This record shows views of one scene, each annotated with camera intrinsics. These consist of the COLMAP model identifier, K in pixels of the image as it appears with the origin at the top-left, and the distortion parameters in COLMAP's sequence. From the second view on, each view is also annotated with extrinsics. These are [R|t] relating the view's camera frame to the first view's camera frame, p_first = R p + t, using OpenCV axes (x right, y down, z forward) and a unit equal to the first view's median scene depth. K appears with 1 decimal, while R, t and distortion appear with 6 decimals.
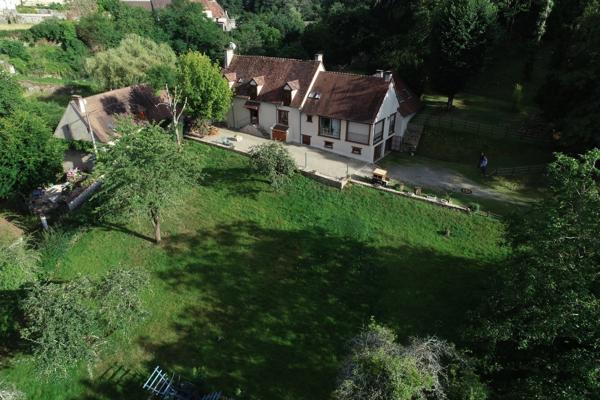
lens RADIAL K [[345.4, 0, 300.0], [0, 345.4, 200.0], [0, 0, 1]] dist [0.004847, -0.001981]
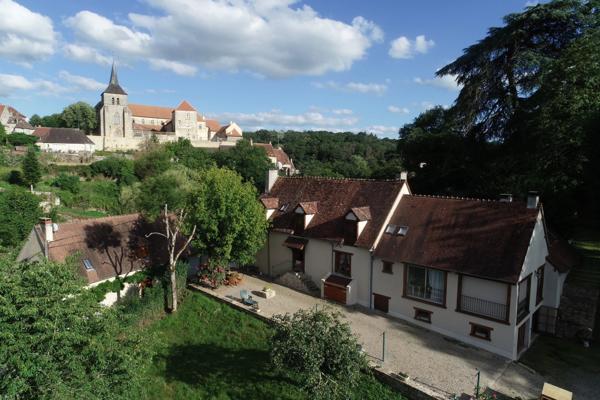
lens RADIAL K [[345.4, 0, 300.0], [0, 345.4, 200.0], [0, 0, 1]] dist [0.004847, -0.001981]
pose [[0.983268, 0.014122, -0.181615, -0.014098], [-0.087621, 0.910745, -0.403566, -0.088363], [0.159706, 0.412727, 0.896744, 0.395470]]
